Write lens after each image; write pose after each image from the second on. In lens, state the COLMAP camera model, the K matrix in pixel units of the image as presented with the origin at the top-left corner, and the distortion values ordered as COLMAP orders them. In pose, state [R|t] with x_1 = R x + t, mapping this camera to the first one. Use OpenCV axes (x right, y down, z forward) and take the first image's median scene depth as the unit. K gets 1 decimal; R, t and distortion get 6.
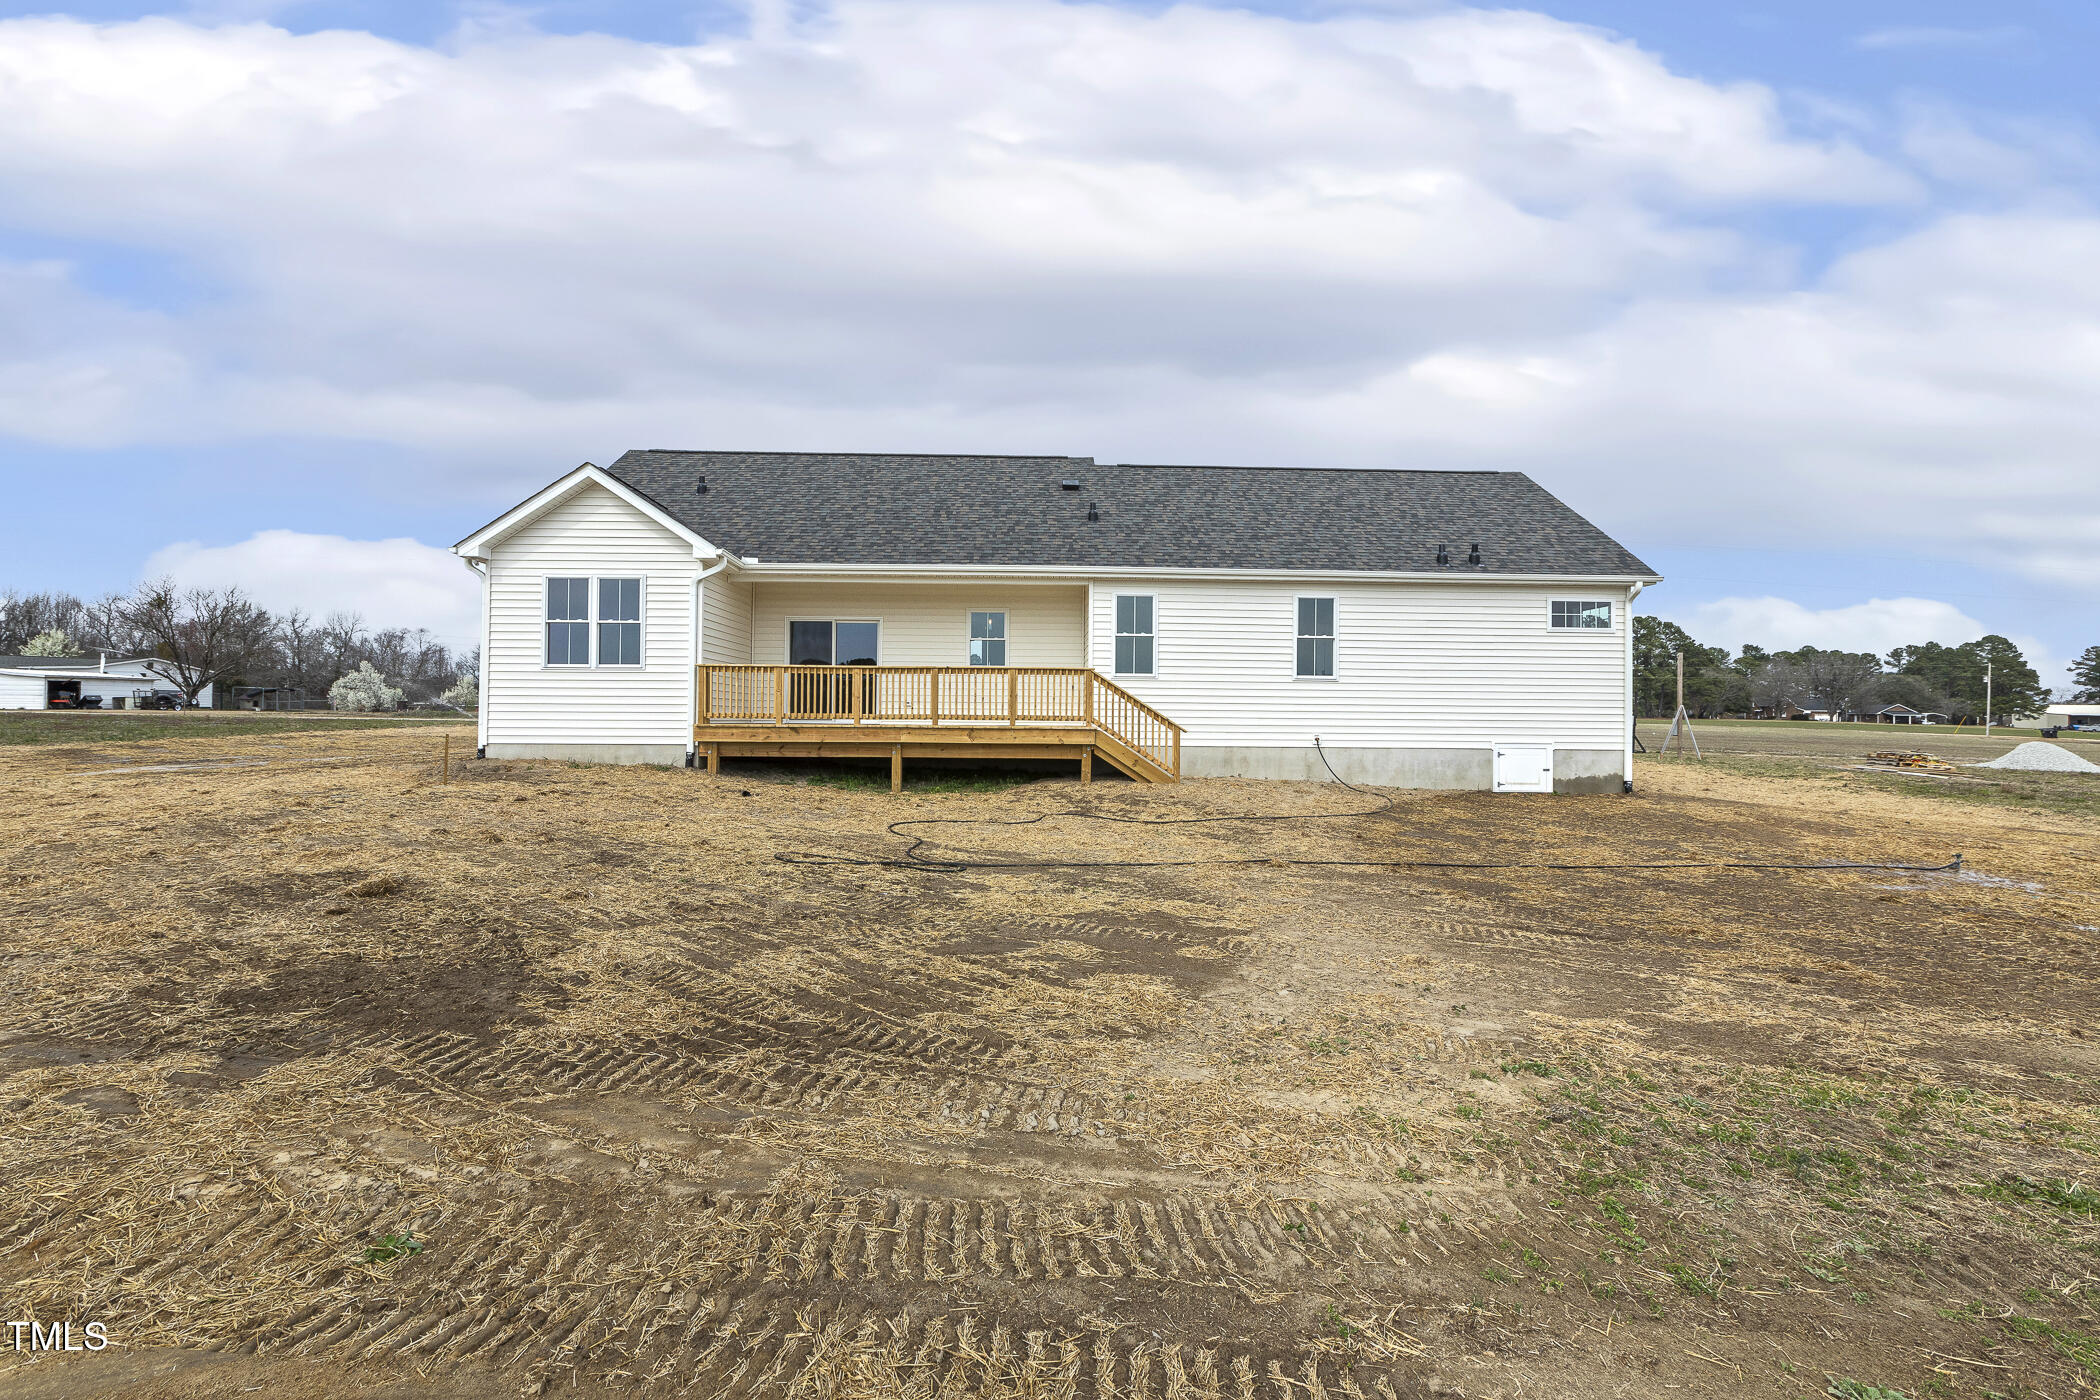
lens RADIAL K [[943.7, 0, 1105.4], [0, 943.7, 681.5], [0, 0, 1]] dist [0.002633, 0.000601]
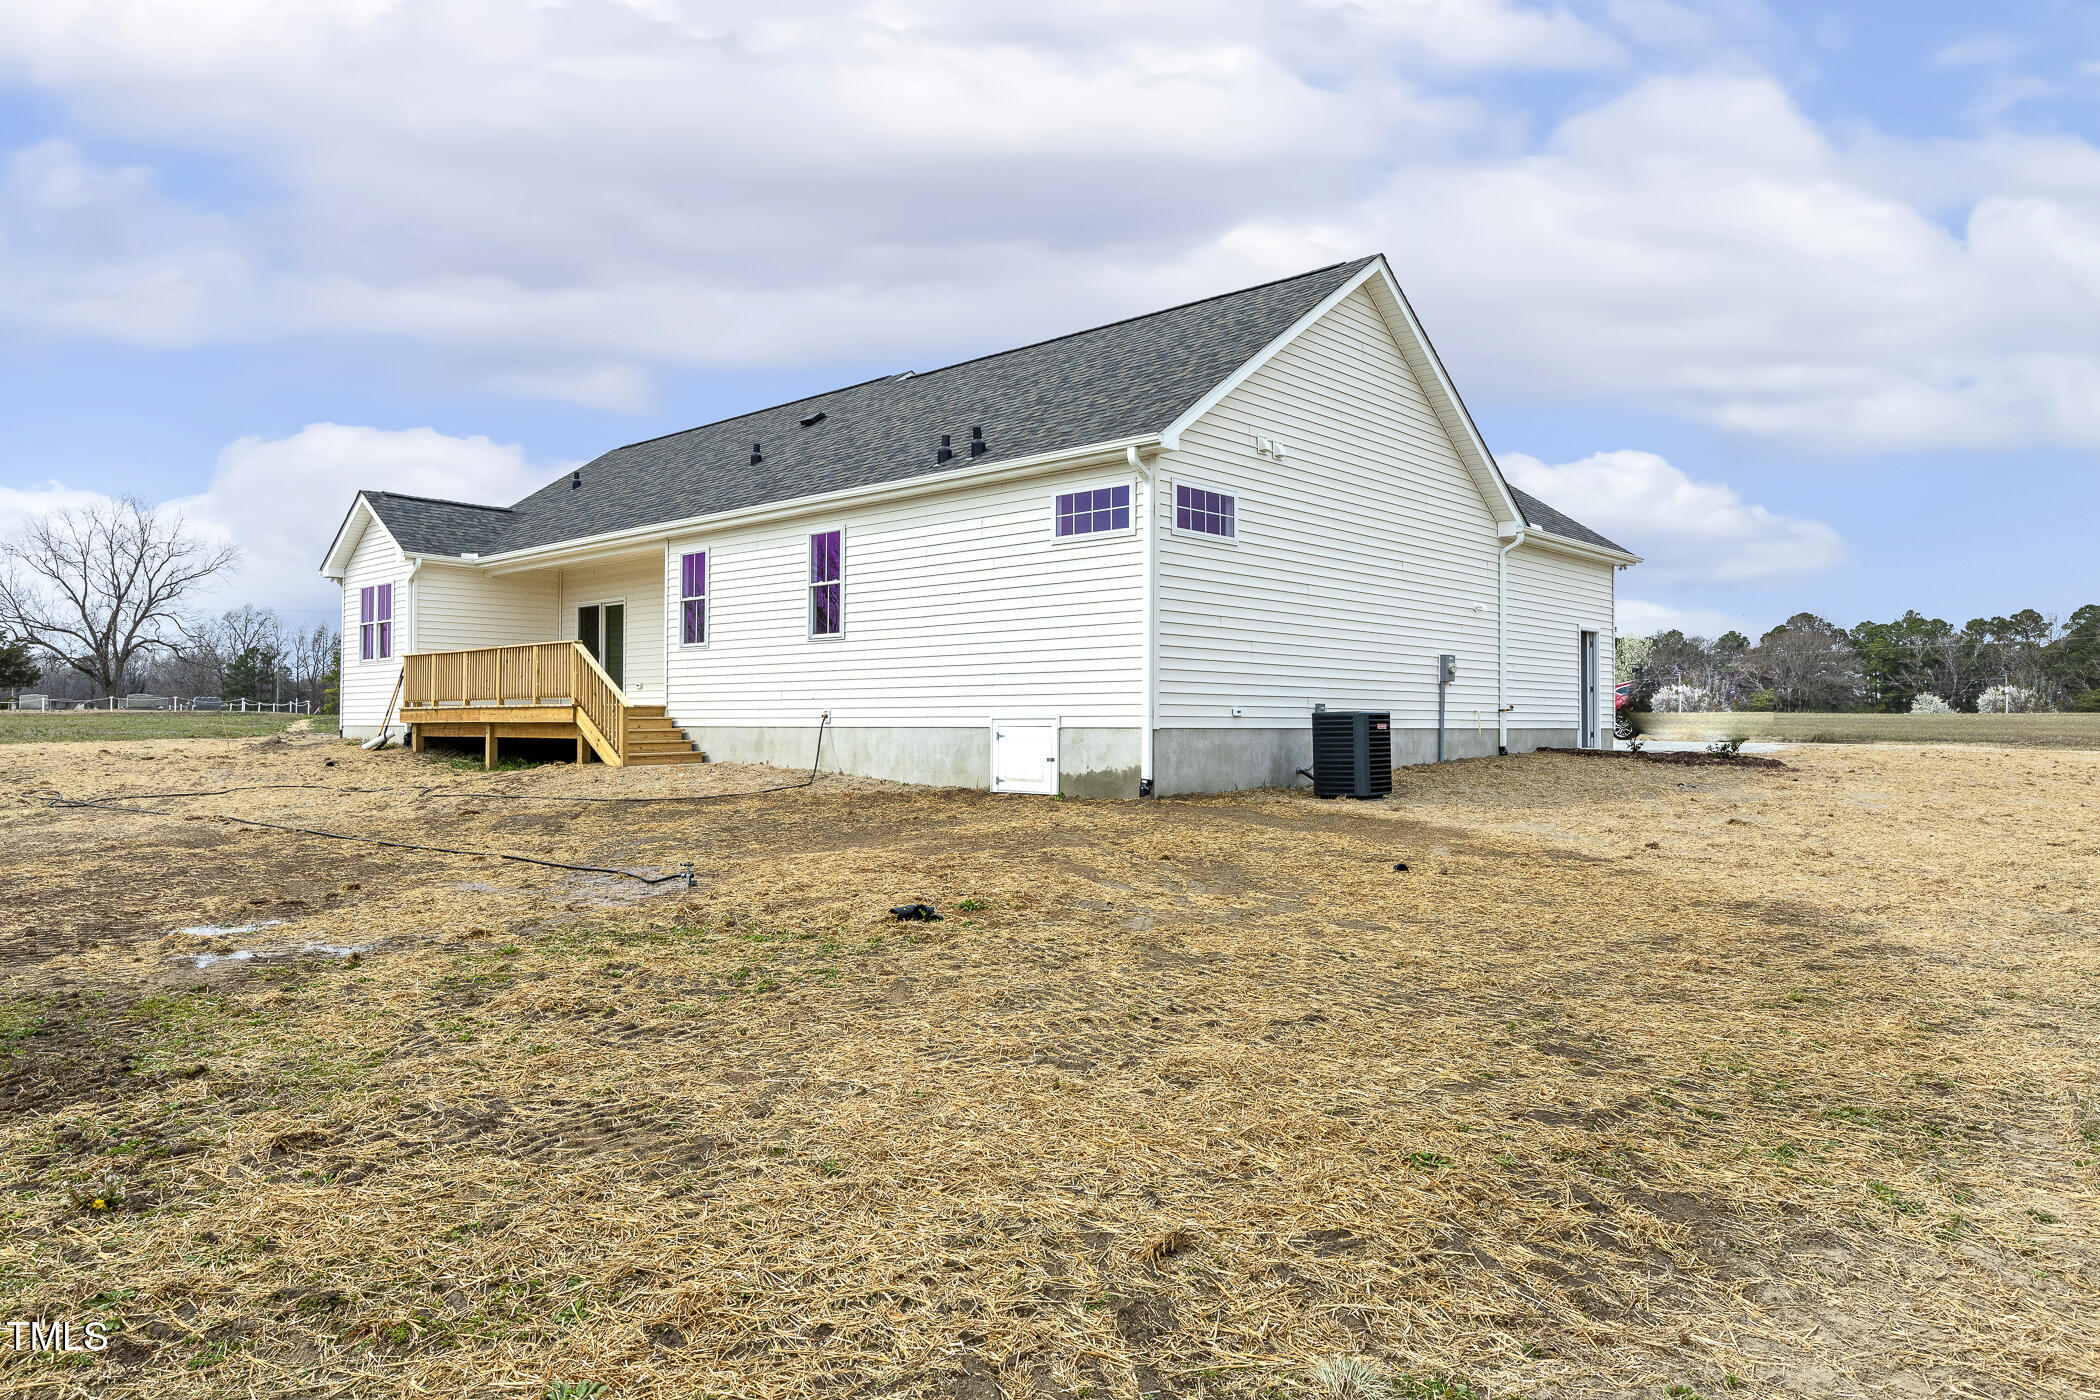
lens RADIAL K [[1335.5, 0, 1046.6], [0, 1335.5, 704.6], [0, 0, 1]] dist [0.002056, -0.001196]
pose [[0.718563, -0.019859, -0.695178, 1.108252], [0.032244, 0.999469, 0.004777, 0.052038], [0.694714, -0.025848, 0.718821, 0.346606]]
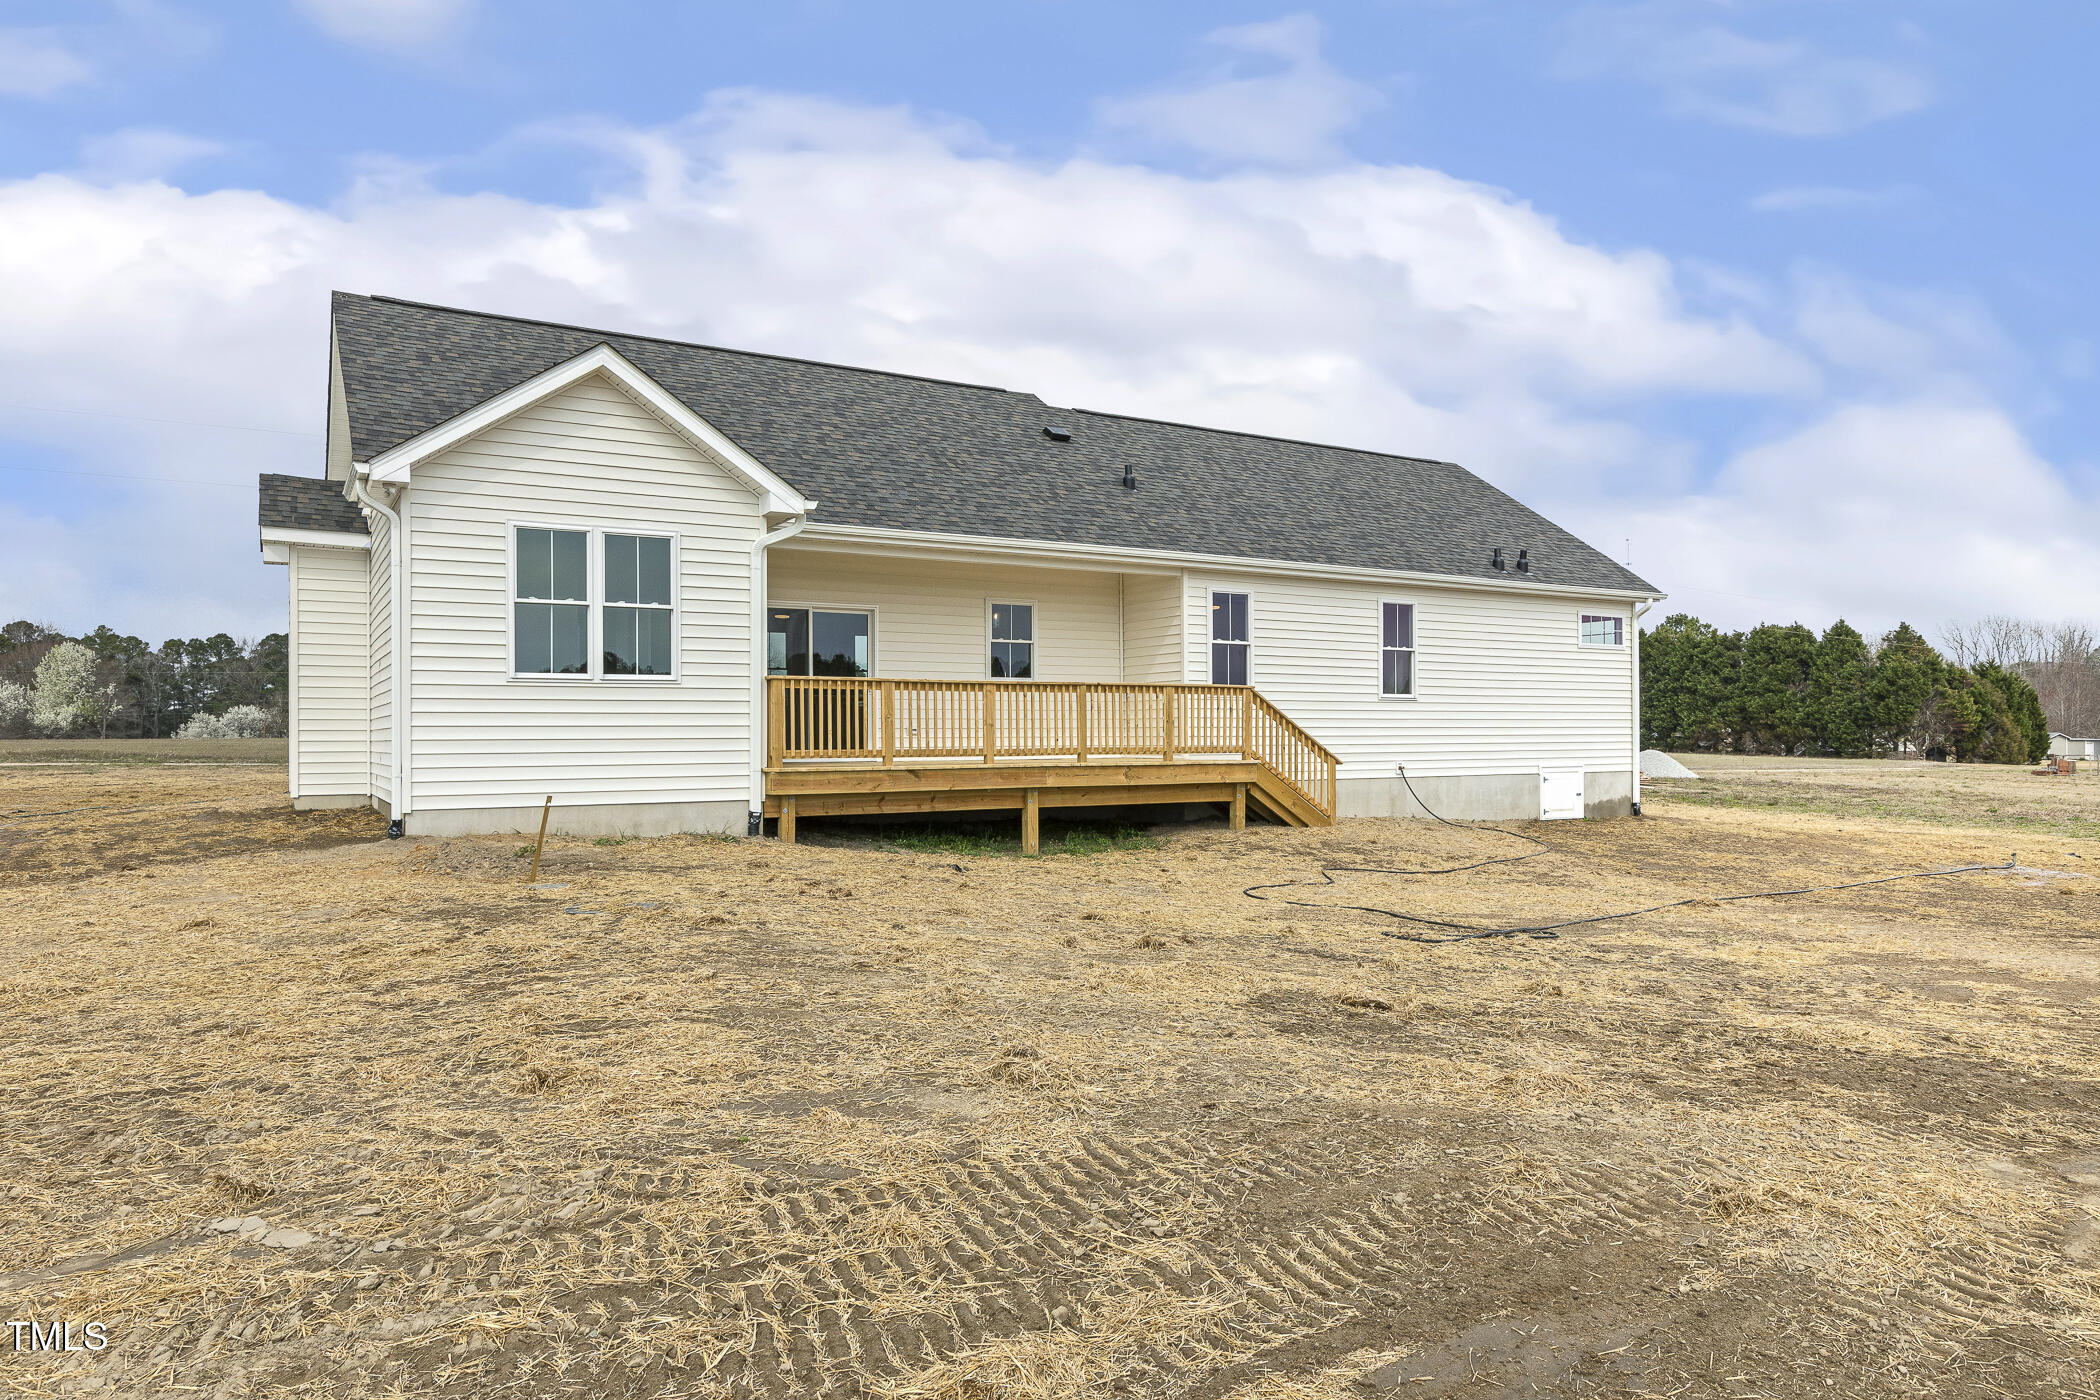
lens RADIAL K [[1335.5, 0, 1059.3], [0, 1335.5, 712.3], [0, 0, 1]] dist [0.002056, -0.001196]
pose [[0.871758, -0.004222, 0.489918, -0.643598], [-0.005494, 0.999816, 0.018392, -0.010425], [-0.489905, -0.018725, 0.871574, 0.093549]]
